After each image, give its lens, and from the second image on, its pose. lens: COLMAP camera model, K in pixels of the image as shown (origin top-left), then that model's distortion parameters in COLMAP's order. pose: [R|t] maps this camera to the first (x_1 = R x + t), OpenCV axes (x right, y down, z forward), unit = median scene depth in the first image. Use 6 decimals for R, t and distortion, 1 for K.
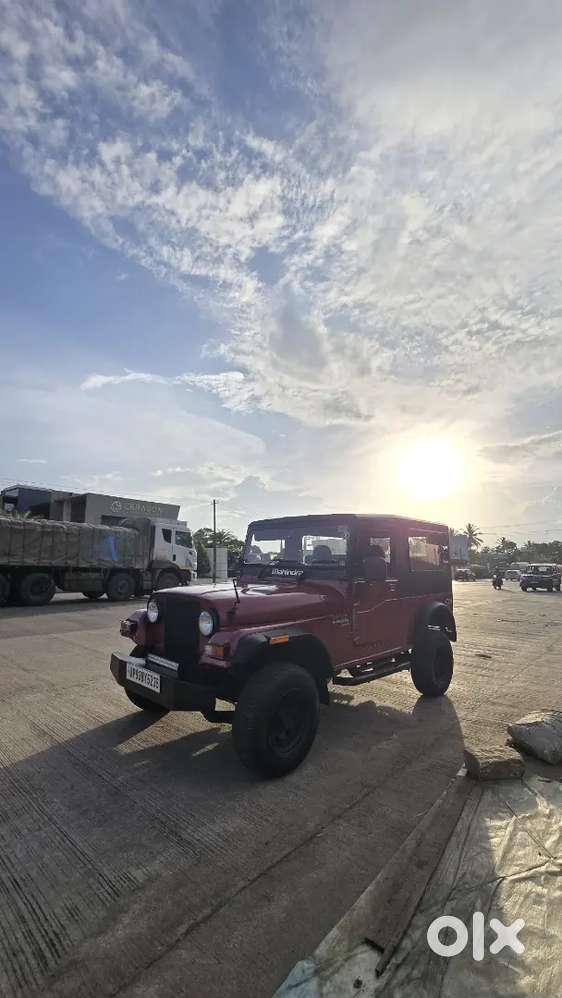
lens RADIAL K [[408.6, 0, 275.5], [0, 408.6, 507.2], [0, 0, 1]] dist [-0.000967, -0.000061]
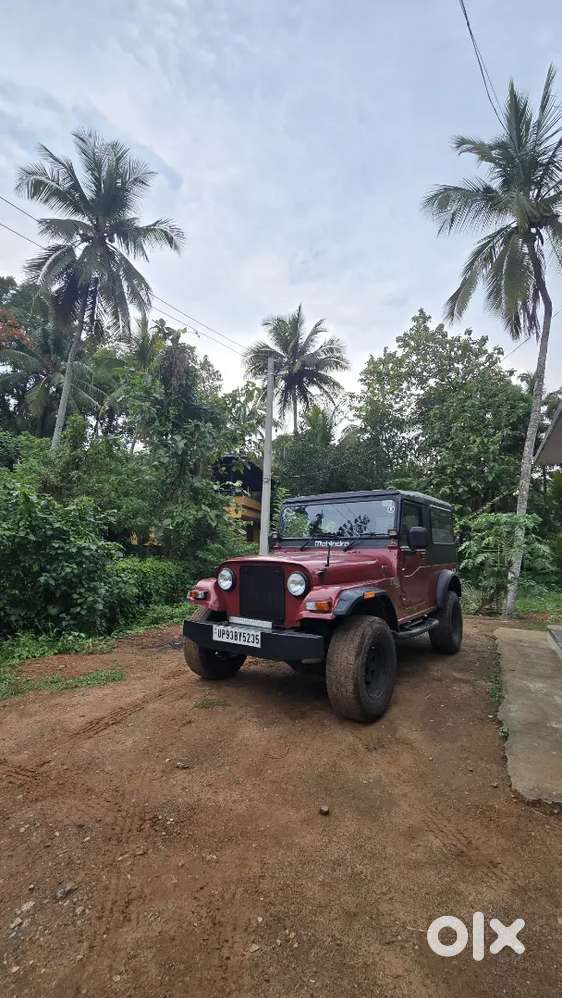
lens RADIAL K [[408.6, 0, 275.5], [0, 408.6, 507.2], [0, 0, 1]] dist [-0.000967, -0.000061]
pose [[0.989741, 0.002353, 0.142857, -0.369774], [-0.006139, 0.999641, 0.026068, 0.045573], [-0.142745, -0.026677, 0.989400, -0.073364]]
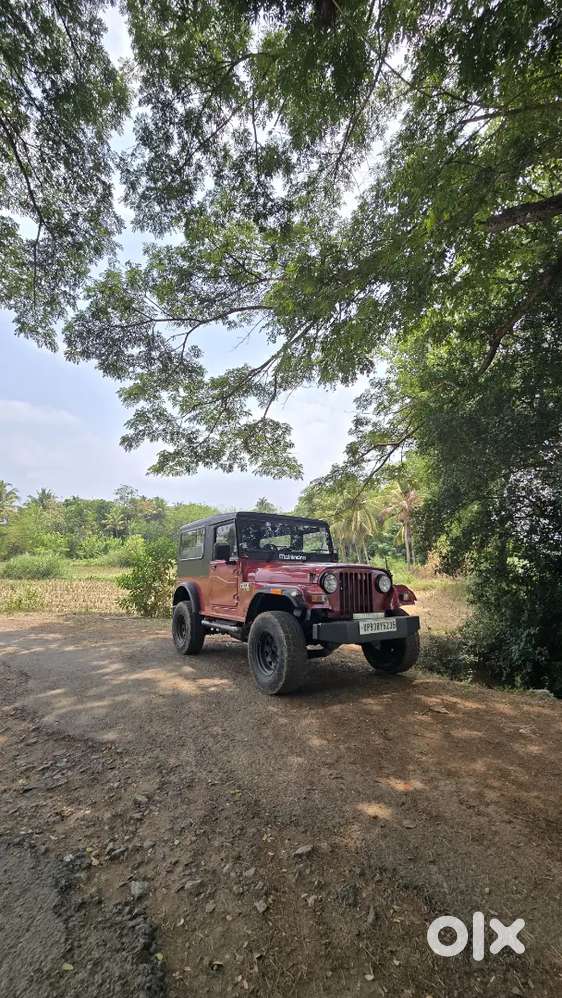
lens RADIAL K [[408.6, 0, 275.5], [0, 408.6, 507.2], [0, 0, 1]] dist [-0.000967, -0.000061]
pose [[0.201260, 0.160667, 0.966272, -1.713687], [-0.127935, 0.982318, -0.136688, 0.253318], [-0.971147, -0.096110, 0.218256, 1.051317]]
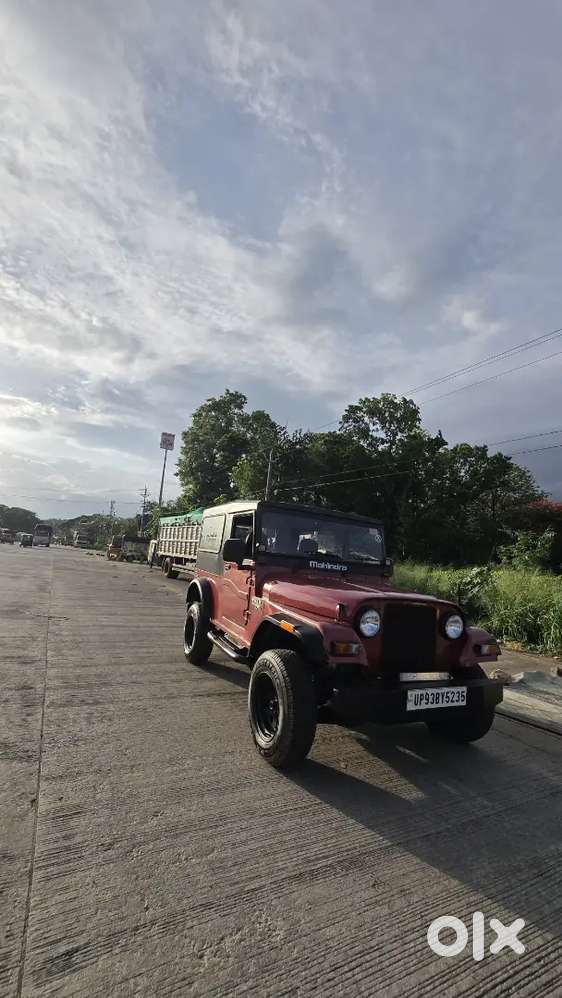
lens RADIAL K [[408.6, 0, 275.5], [0, 408.6, 507.2], [0, 0, 1]] dist [-0.000967, -0.000061]
pose [[0.338605, 0.133830, 0.931362, -1.283812], [-0.220804, 0.973495, -0.059609, 0.144607], [-0.914654, -0.185464, 0.359181, 1.058699]]
